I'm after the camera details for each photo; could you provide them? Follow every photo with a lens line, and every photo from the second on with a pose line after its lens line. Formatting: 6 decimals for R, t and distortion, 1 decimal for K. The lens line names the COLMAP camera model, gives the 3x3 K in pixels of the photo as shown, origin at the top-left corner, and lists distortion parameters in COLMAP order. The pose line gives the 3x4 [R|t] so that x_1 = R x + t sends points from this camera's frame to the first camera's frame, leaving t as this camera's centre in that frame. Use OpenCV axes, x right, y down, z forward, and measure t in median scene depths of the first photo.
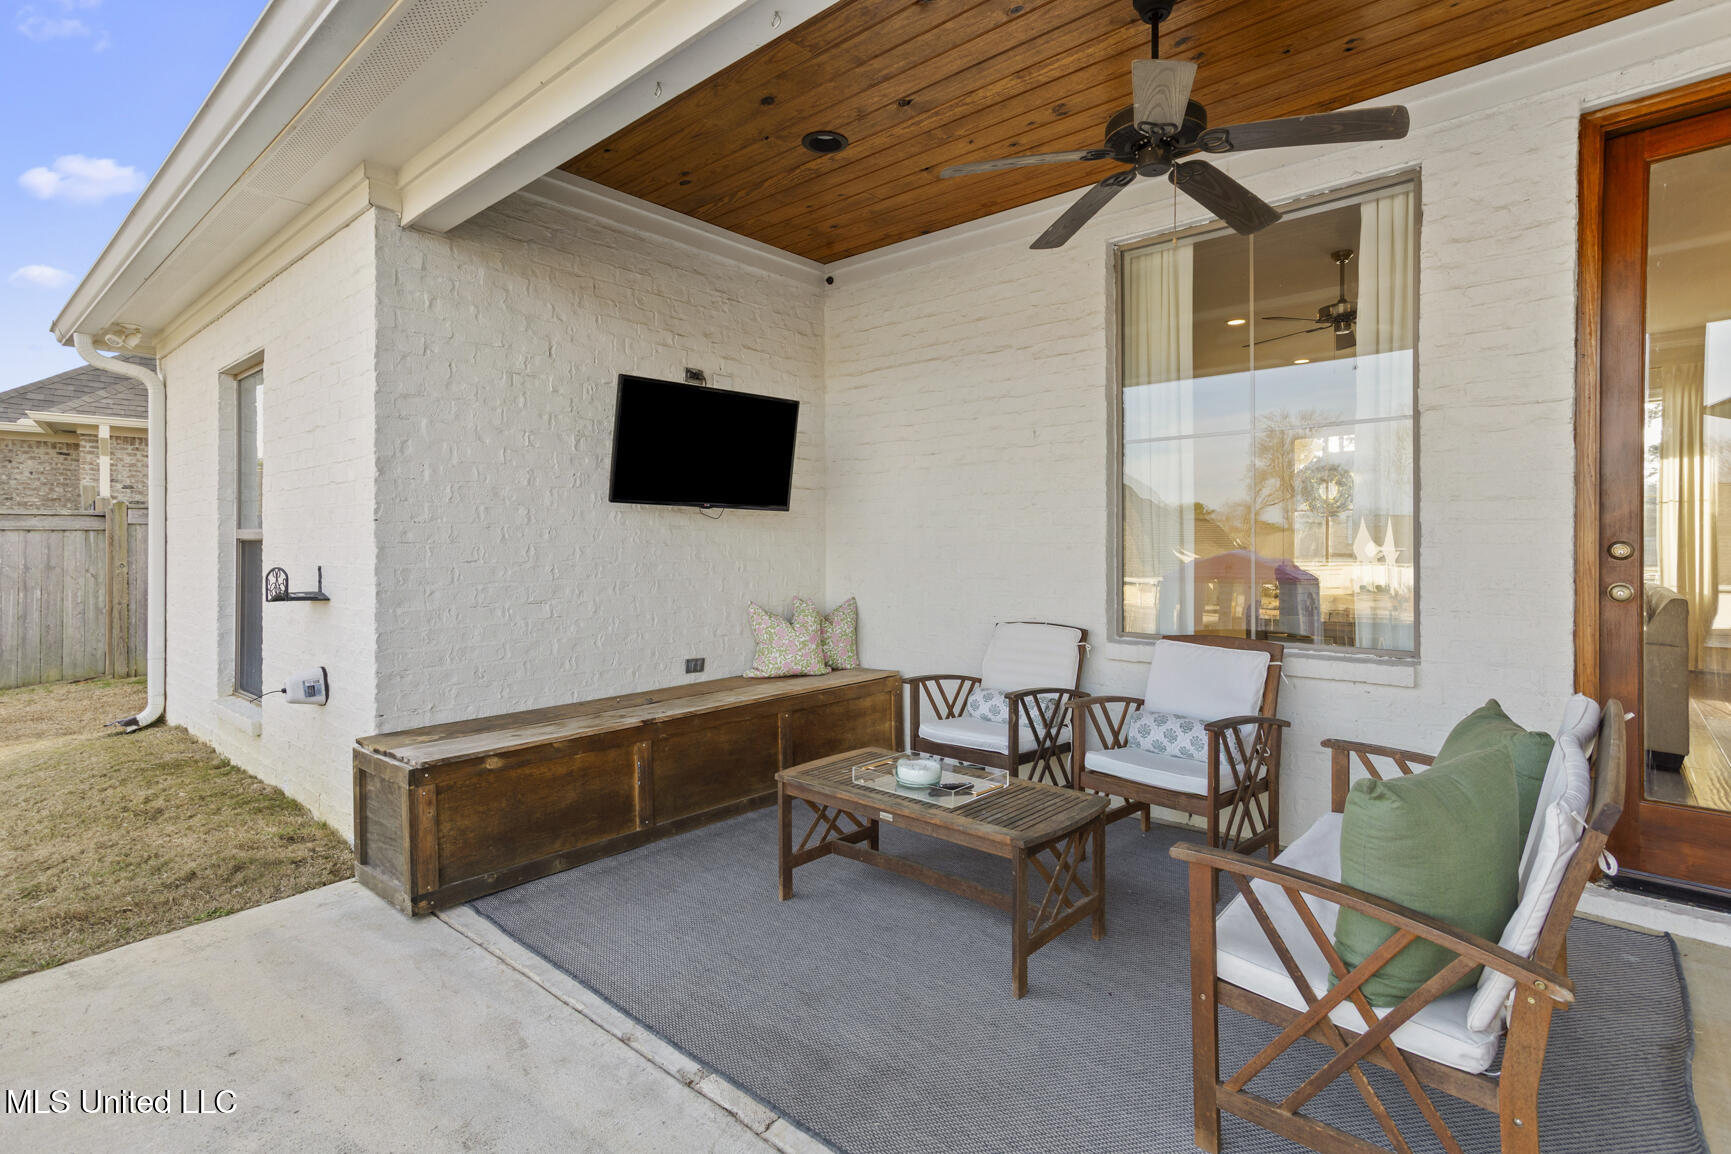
lens RADIAL K [[849.7, 0, 879.9], [0, 849.7, 548.8], [0, 0, 1]] dist [0.000424, 0.007145]
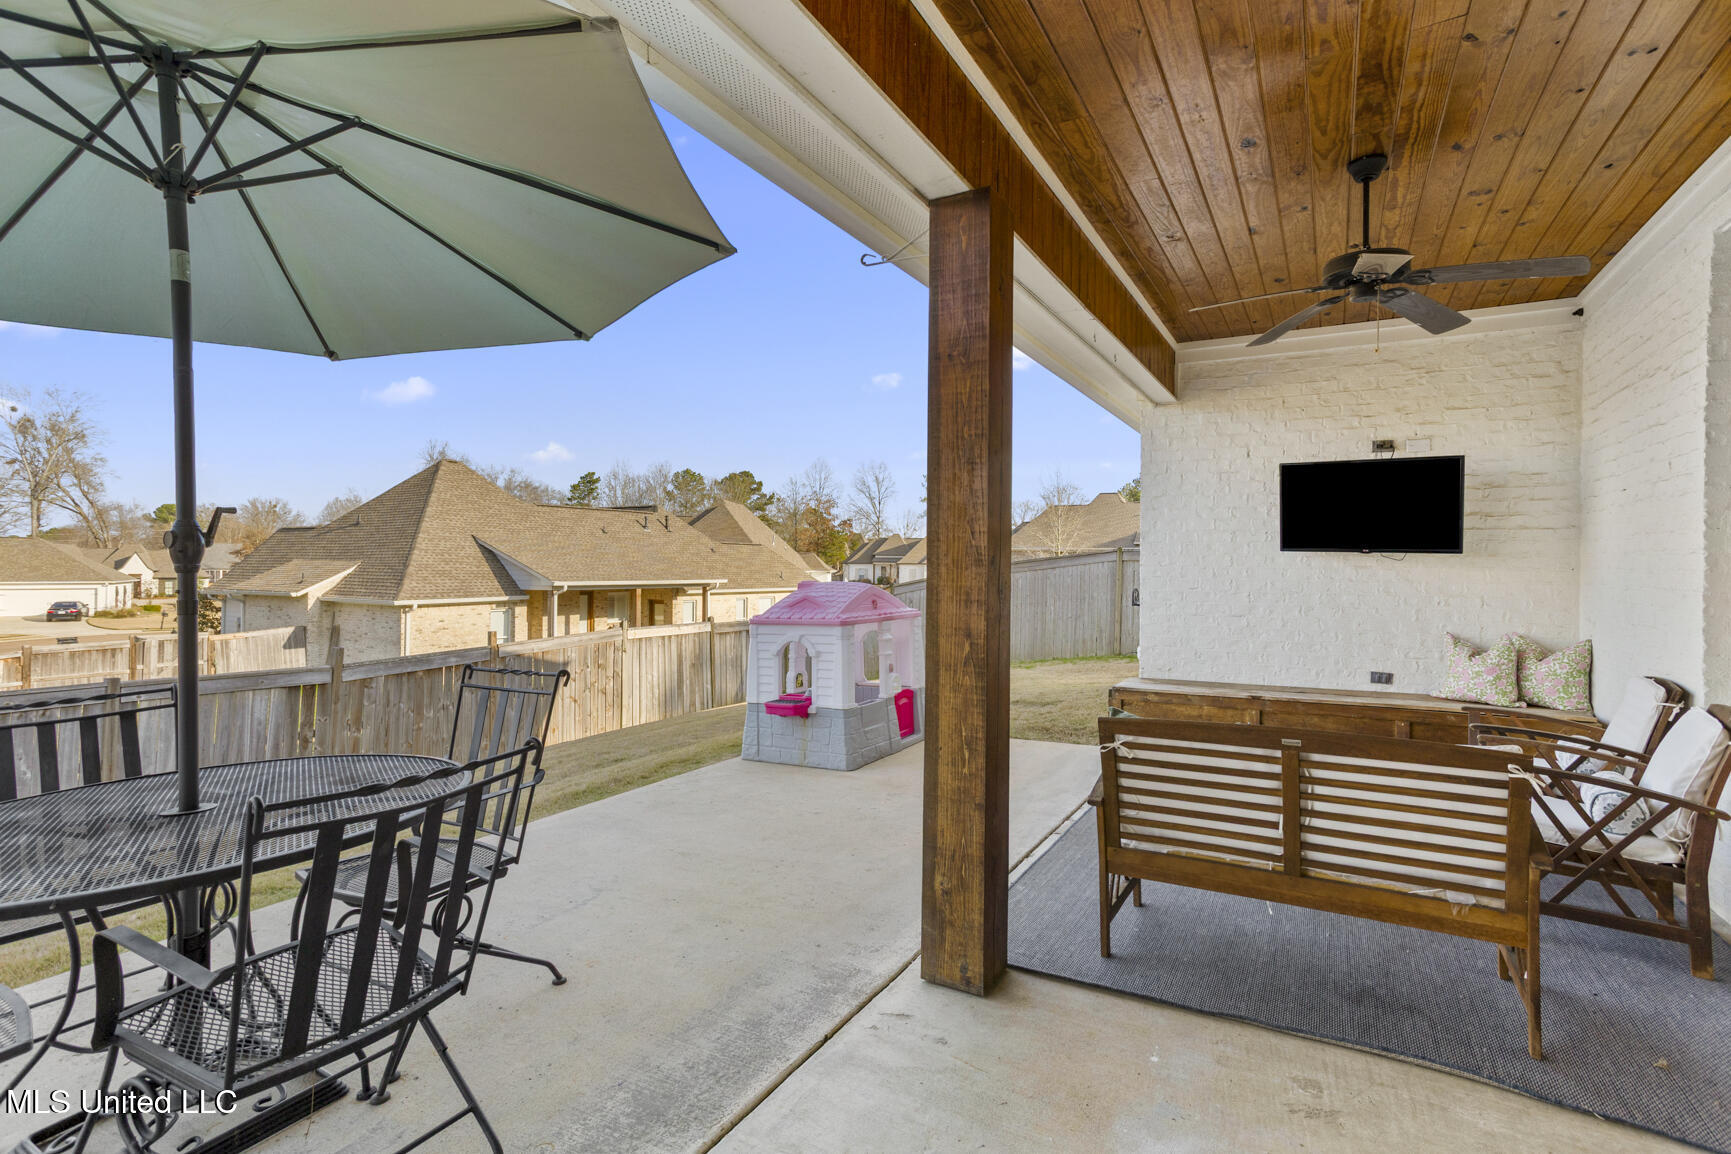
lens RADIAL K [[849.7, 0, 897.3], [0, 849.7, 559.8], [0, 0, 1]] dist [0.000424, 0.007145]
pose [[0.235883, -0.000590, -0.971781, 0.868909], [-0.010285, 0.999942, -0.003104, -0.026027], [0.971727, 0.010727, 0.235863, 0.016735]]
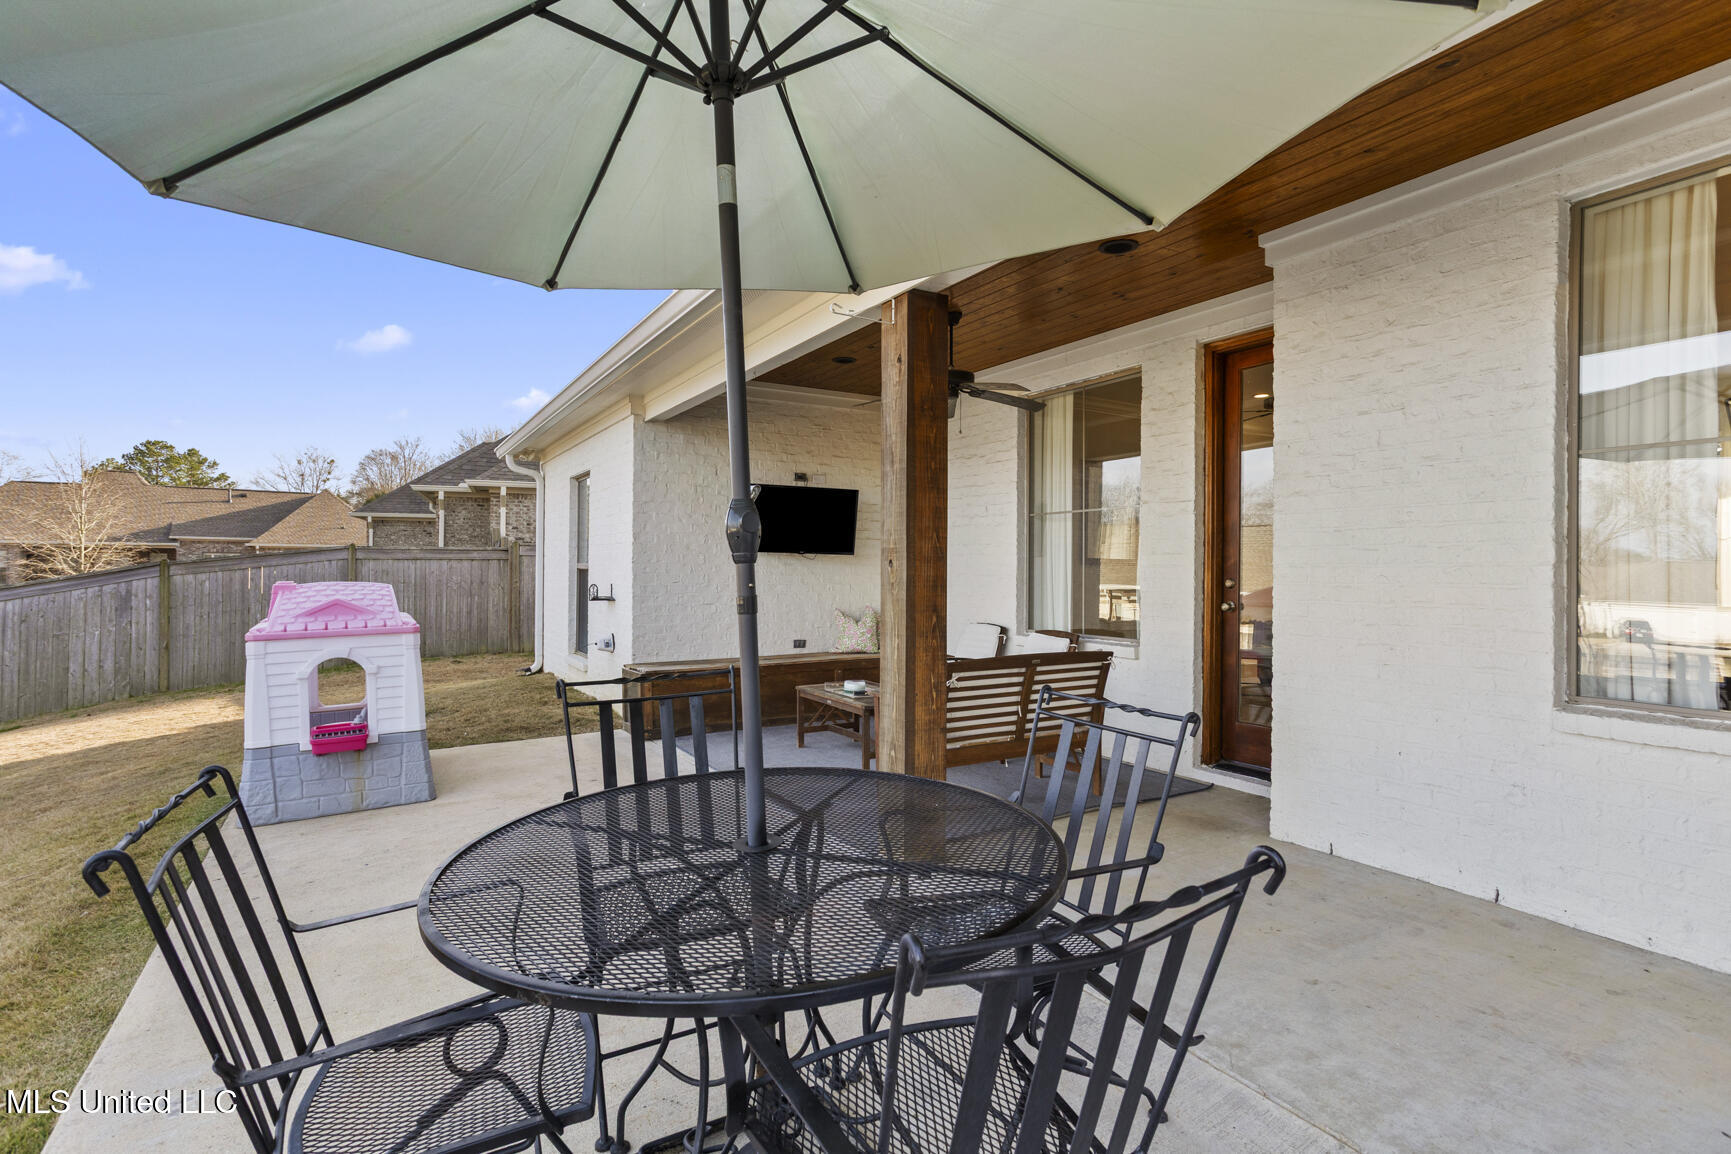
lens RADIAL K [[849.7, 0, 875.3], [0, 849.7, 575.8], [0, 0, 1]] dist [0.000424, 0.007145]
pose [[0.952161, 0.009150, -0.305460, 0.483082], [-0.007690, 0.999953, 0.005982, -0.013546], [0.305500, -0.003347, 0.952186, -0.636801]]
